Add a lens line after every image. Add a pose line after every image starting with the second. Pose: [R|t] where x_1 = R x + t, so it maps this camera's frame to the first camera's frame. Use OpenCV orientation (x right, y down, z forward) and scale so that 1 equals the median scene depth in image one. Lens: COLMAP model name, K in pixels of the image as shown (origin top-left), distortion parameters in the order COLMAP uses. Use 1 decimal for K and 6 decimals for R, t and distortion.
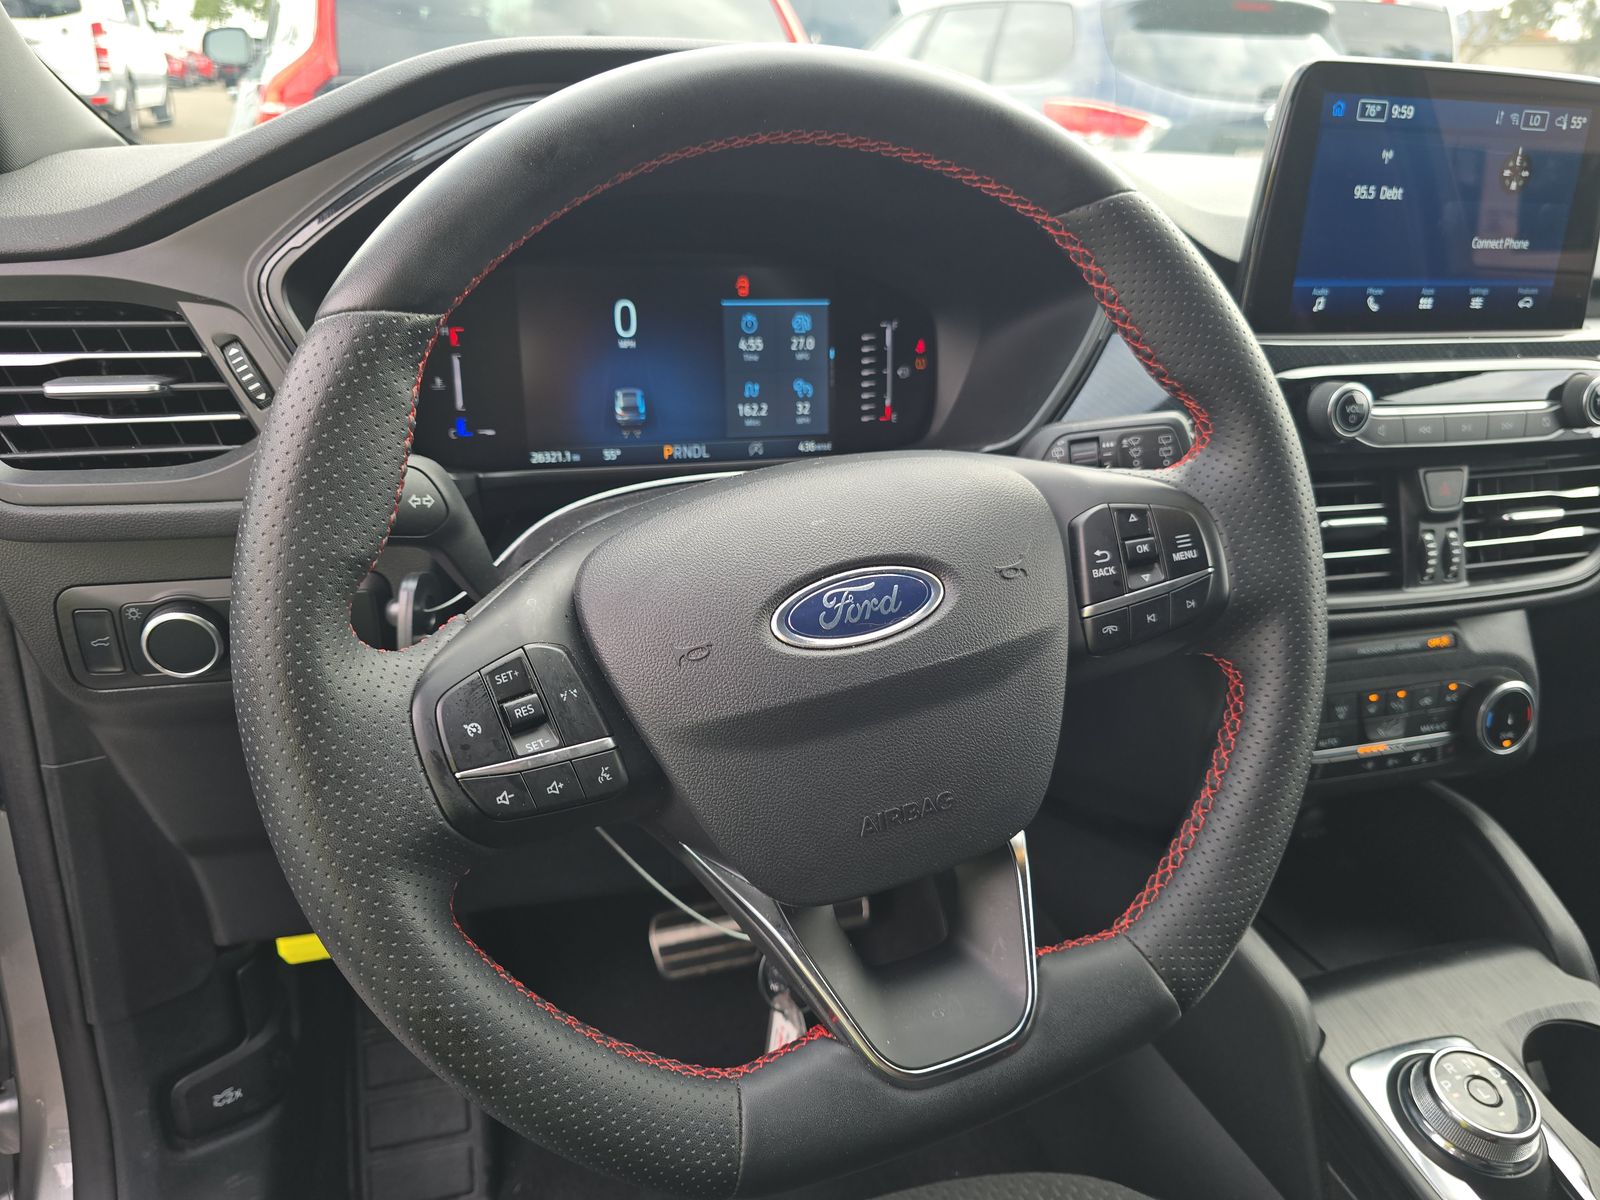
lens RADIAL K [[1045.1, 0, 796.0], [0, 1045.1, 599.2], [0, 0, 1]] dist [0.009648, -0.027609]
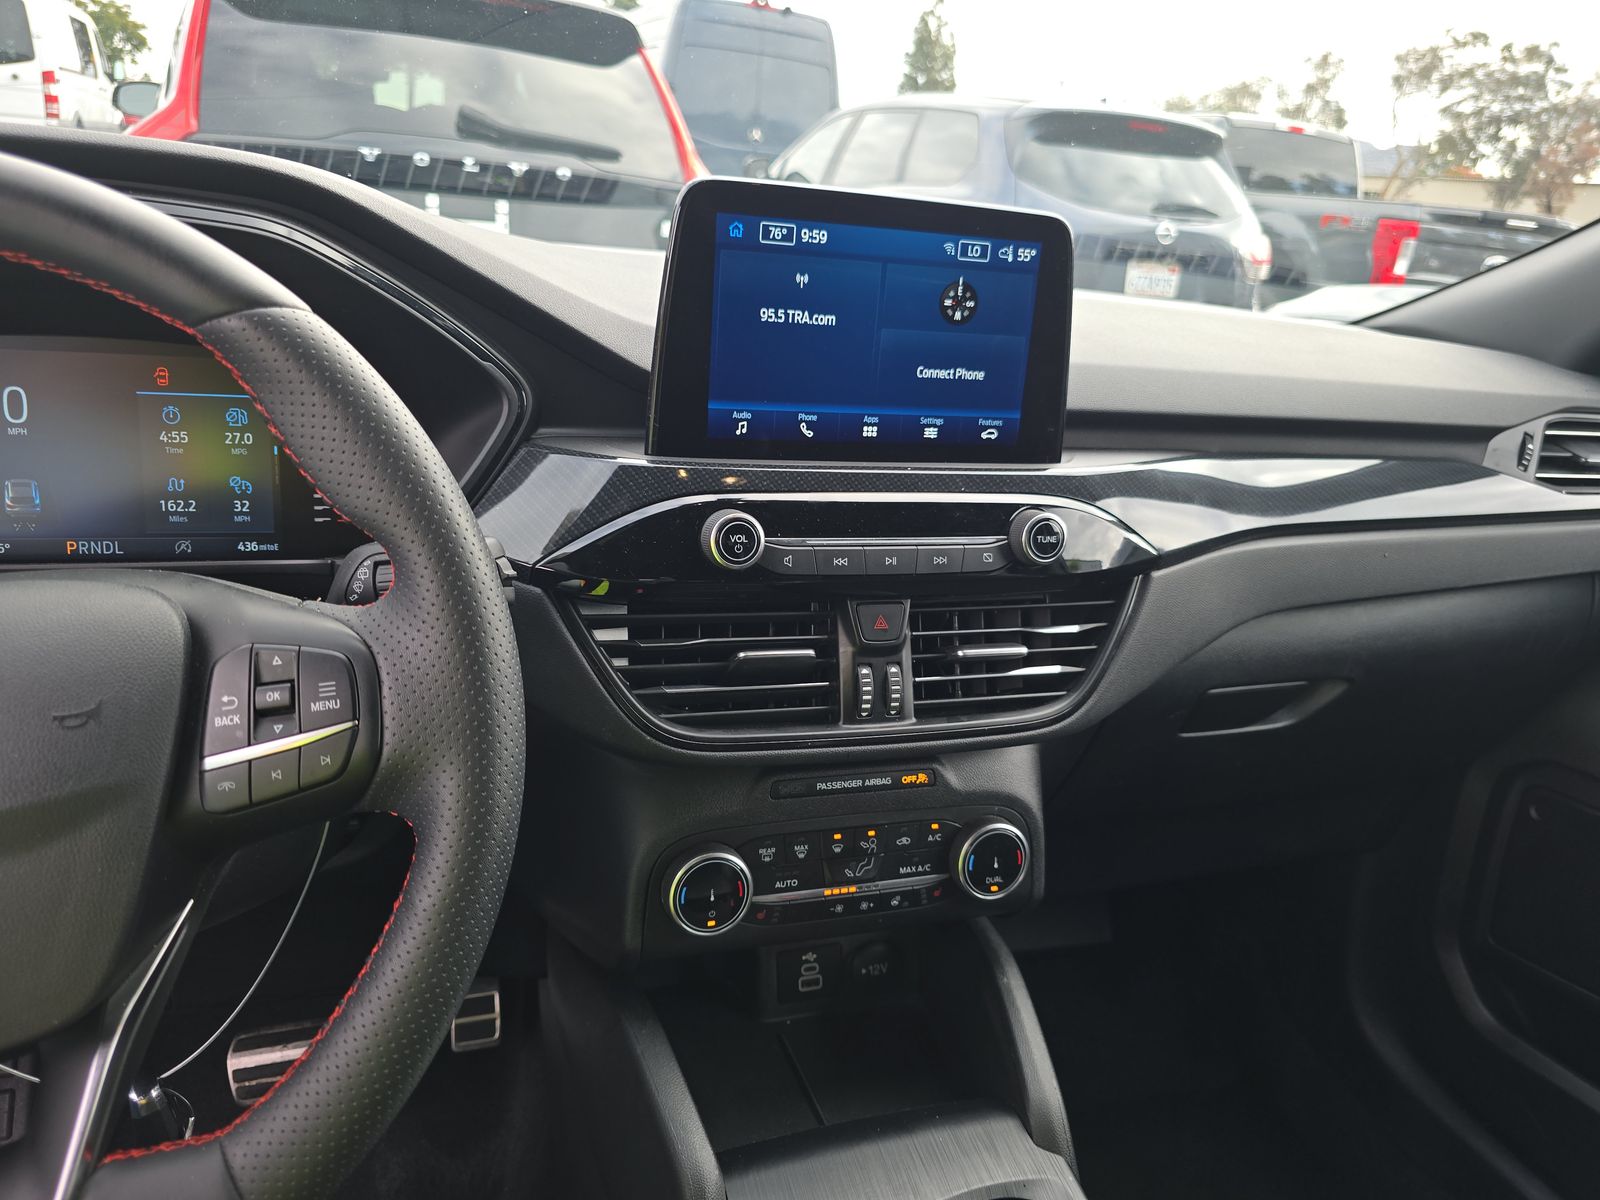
lens RADIAL K [[1045.1, 0, 808.5], [0, 1045.1, 606.9], [0, 0, 1]] dist [0.009648, -0.027609]
pose [[0.997728, 0.042001, 0.052674, 0.487618], [-0.038371, 0.996939, -0.068115, -0.050088], [-0.055373, 0.065940, 0.996286, 0.044115]]
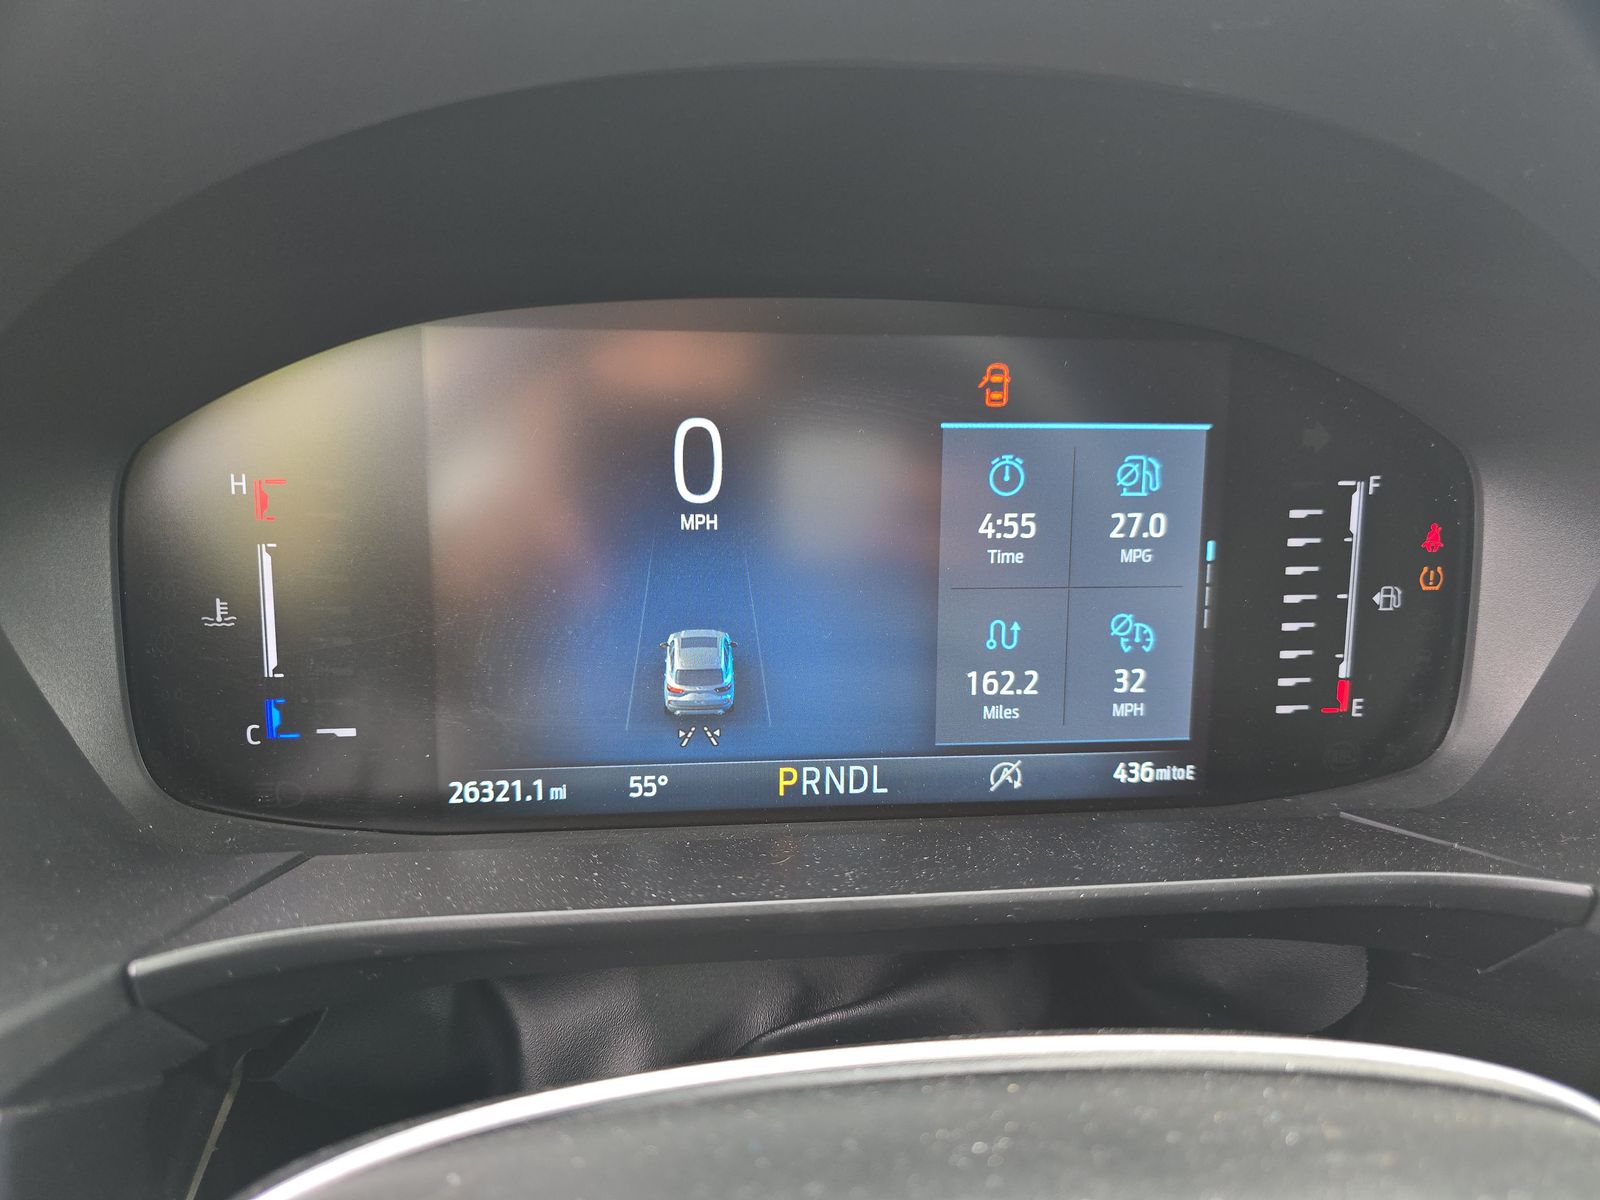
lens RADIAL K [[1045.1, 0, 813.4], [0, 1045.1, 594.2], [0, 0, 1]] dist [0.009648, -0.027609]
pose [[0.975984, 0.050046, -0.212016, -0.029813], [-0.070753, 0.993313, -0.091231, -0.177363], [0.206032, 0.104041, 0.972999, 0.600654]]
